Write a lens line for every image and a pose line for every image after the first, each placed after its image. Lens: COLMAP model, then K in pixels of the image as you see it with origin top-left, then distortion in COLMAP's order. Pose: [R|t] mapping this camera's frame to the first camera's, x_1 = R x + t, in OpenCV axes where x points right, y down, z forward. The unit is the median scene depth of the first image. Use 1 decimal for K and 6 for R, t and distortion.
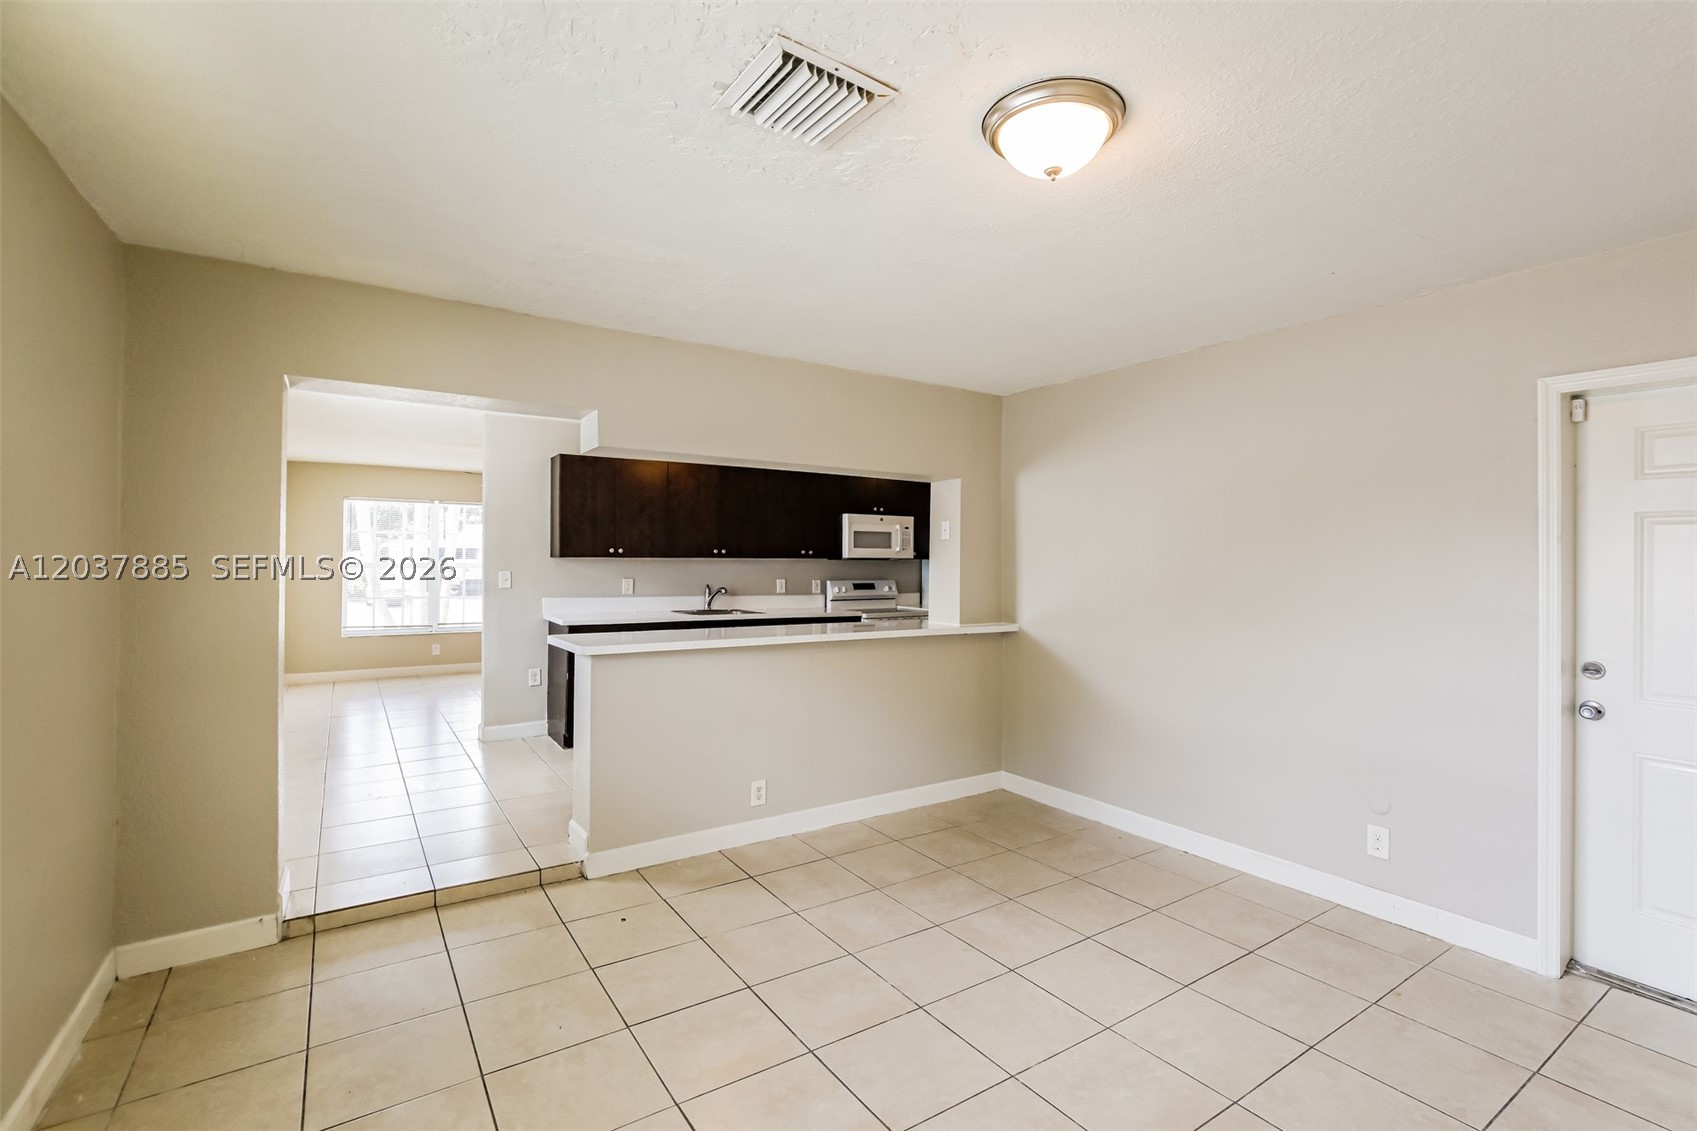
lens RADIAL K [[777.9, 0, 843.6], [0, 777.9, 564.2], [0, 0, 1]] dist [0.003150, -0.001258]
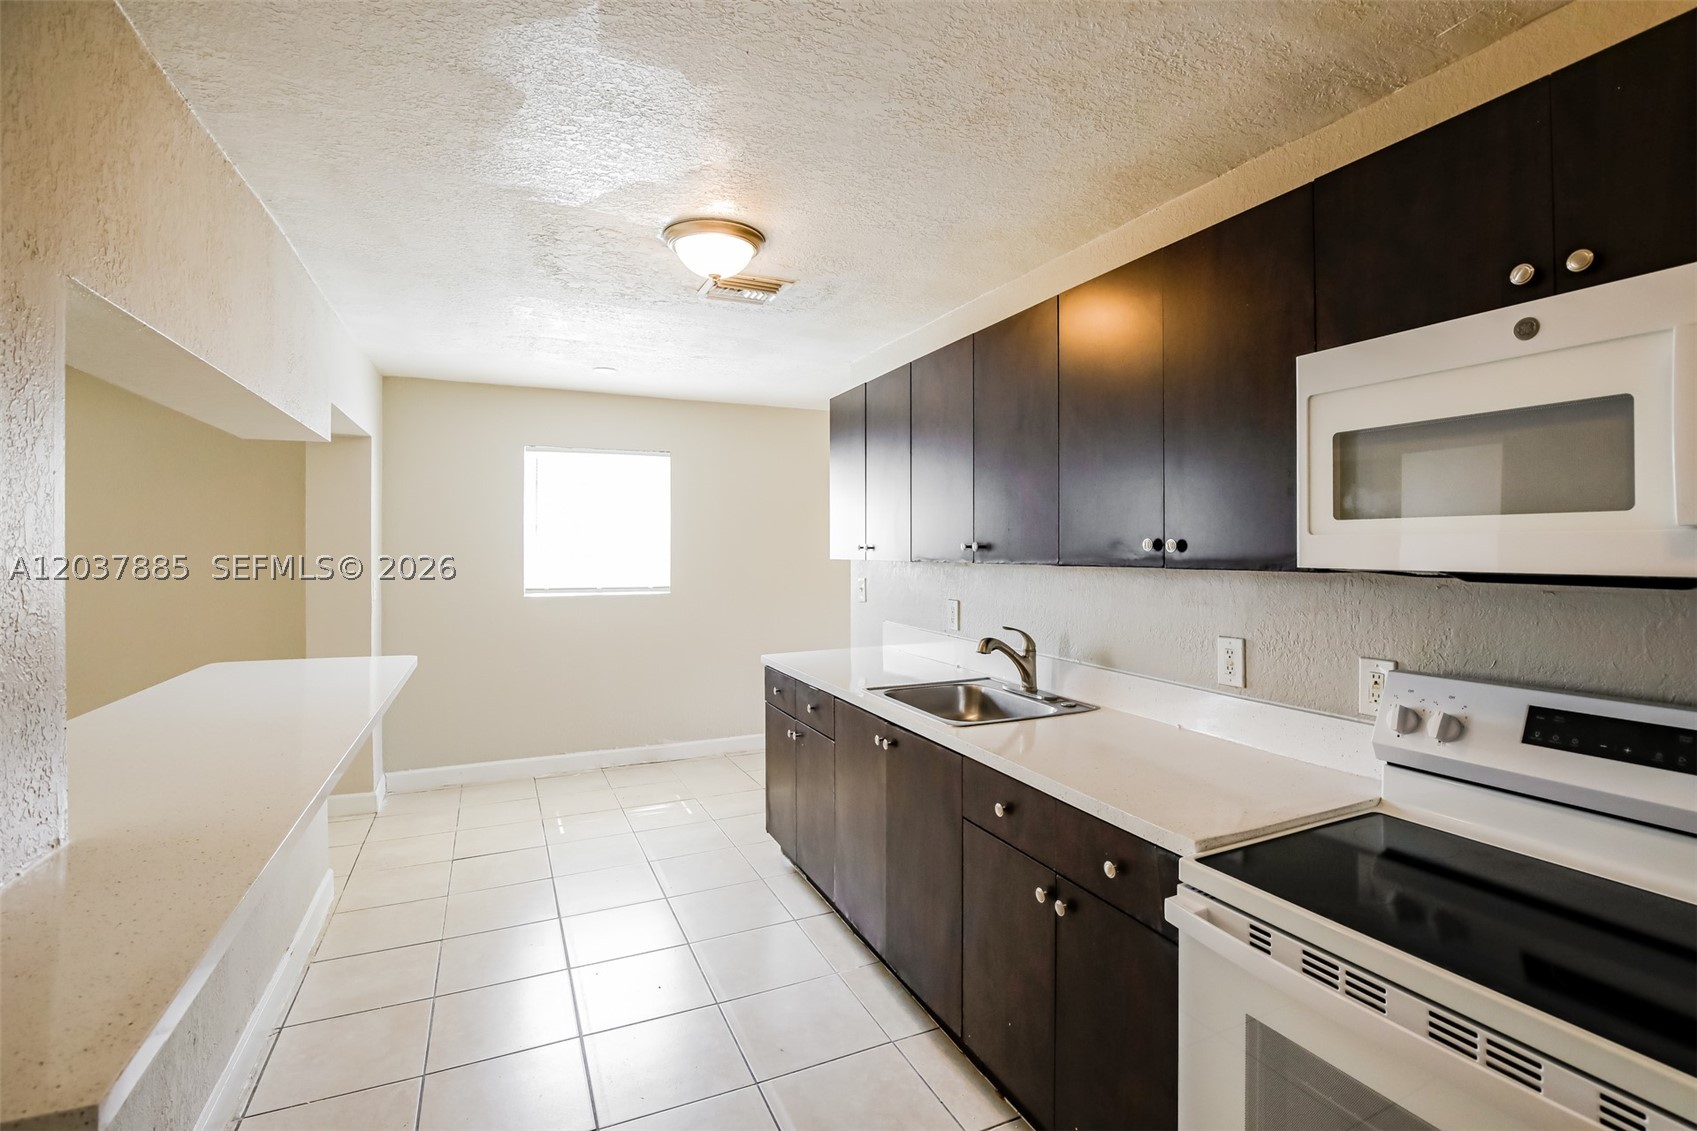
lens RADIAL K [[777.9, 0, 849.5], [0, 777.9, 557.2], [0, 0, 1]] dist [0.003150, -0.001258]
pose [[-0.129944, 0.001836, -0.991520, 0.222762], [-0.001468, 0.999997, 0.002044, -0.011477], [0.991520, 0.001721, -0.129941, 0.885966]]
